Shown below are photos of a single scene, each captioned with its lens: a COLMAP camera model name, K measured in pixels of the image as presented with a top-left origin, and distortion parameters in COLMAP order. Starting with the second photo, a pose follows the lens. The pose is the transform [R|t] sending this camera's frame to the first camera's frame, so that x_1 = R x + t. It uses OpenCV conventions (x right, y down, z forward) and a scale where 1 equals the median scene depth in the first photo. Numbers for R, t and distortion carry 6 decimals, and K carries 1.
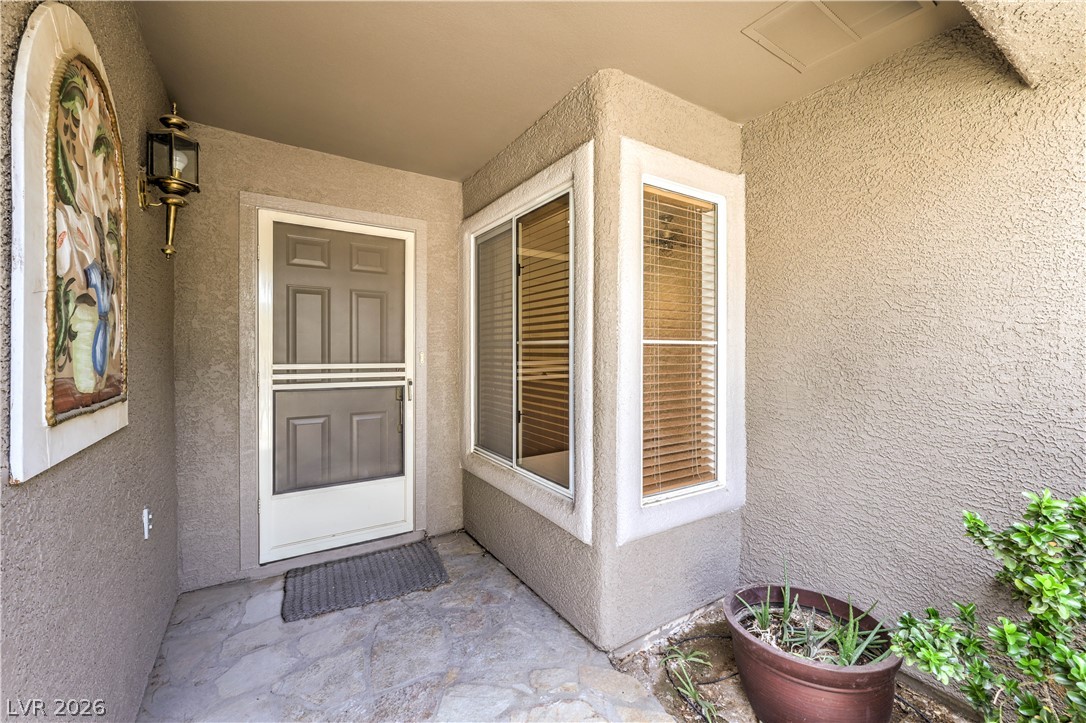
lens RADIAL K [[447.7, 0, 544.8], [0, 447.7, 351.5], [0, 0, 1]] dist [0.019917, 0.000031]
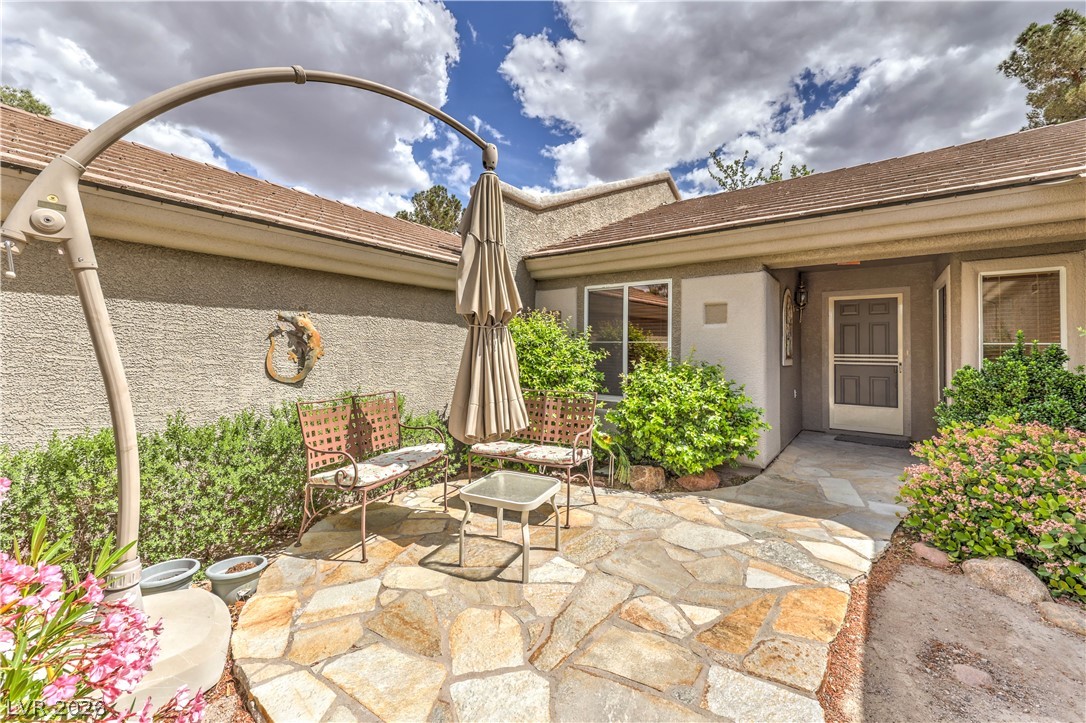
lens RADIAL K [[447.7, 0, 545.7], [0, 447.7, 351.1], [0, 0, 1]] dist [0.019917, 0.000031]
pose [[0.366647, -0.002243, -0.930357, 1.194611], [-0.005154, 0.999977, -0.004442, 0.028749], [0.930346, 0.006424, 0.366627, -1.488261]]
